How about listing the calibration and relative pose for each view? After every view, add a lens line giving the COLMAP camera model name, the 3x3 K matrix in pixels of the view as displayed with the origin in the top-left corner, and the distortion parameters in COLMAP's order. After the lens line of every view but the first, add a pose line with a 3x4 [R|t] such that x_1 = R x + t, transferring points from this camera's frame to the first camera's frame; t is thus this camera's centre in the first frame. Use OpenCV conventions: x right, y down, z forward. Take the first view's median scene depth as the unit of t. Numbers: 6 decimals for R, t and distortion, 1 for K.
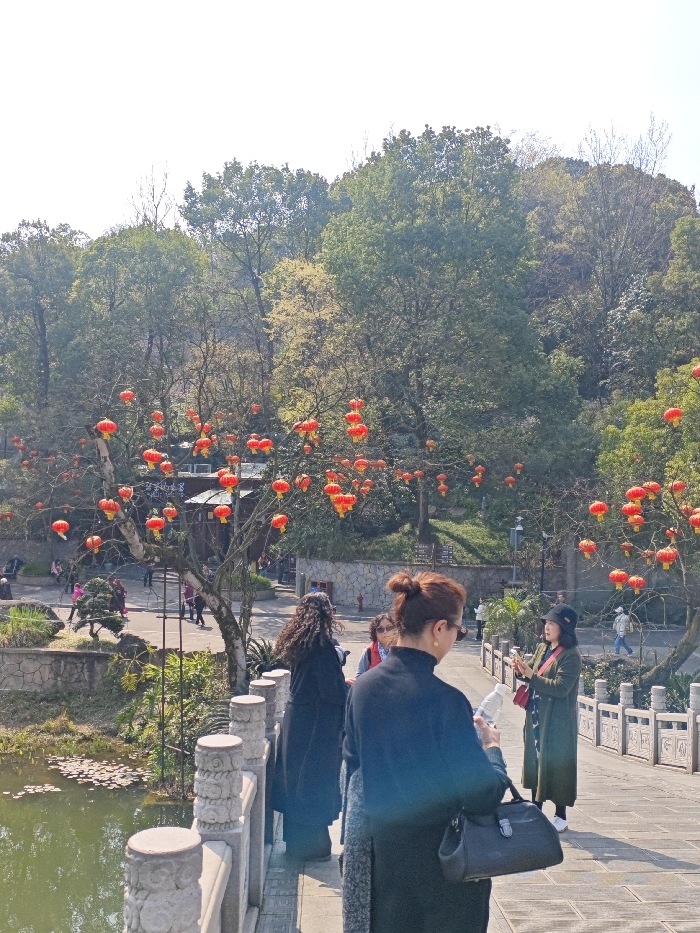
lens RADIAL K [[979.0, 0, 341.9], [0, 979.0, 455.9], [0, 0, 1]] dist [0.090844, -0.178964]
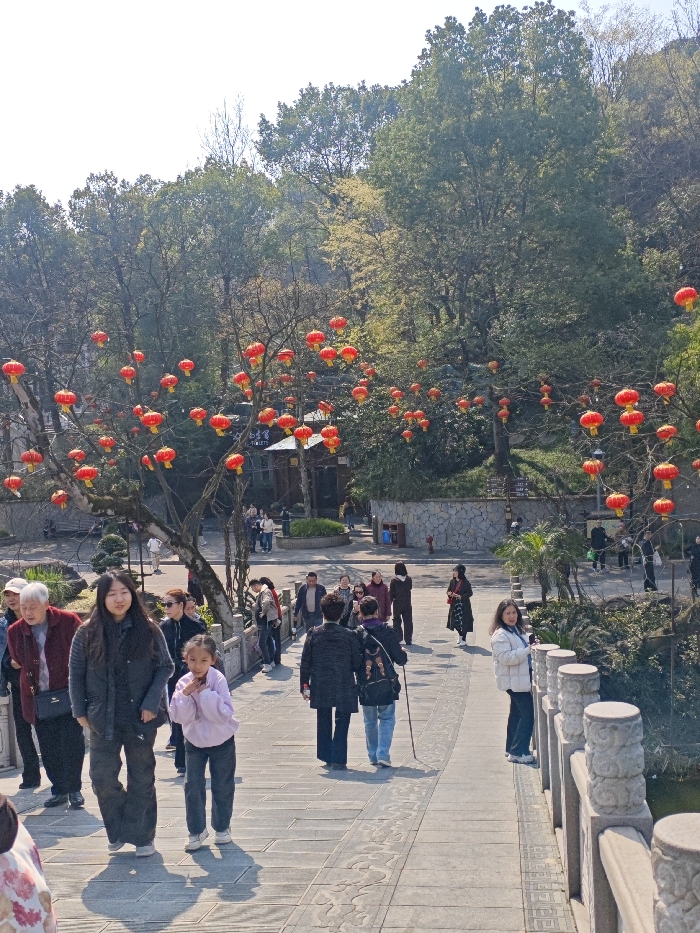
lens RADIAL K [[979.0, 0, 341.9], [0, 979.0, 455.9], [0, 0, 1]] dist [0.090844, -0.178964]
pose [[0.982011, -0.067249, -0.176443, 0.096986], [0.077309, 0.995714, 0.050767, 0.012418], [0.172273, -0.063494, 0.983001, 0.076695]]
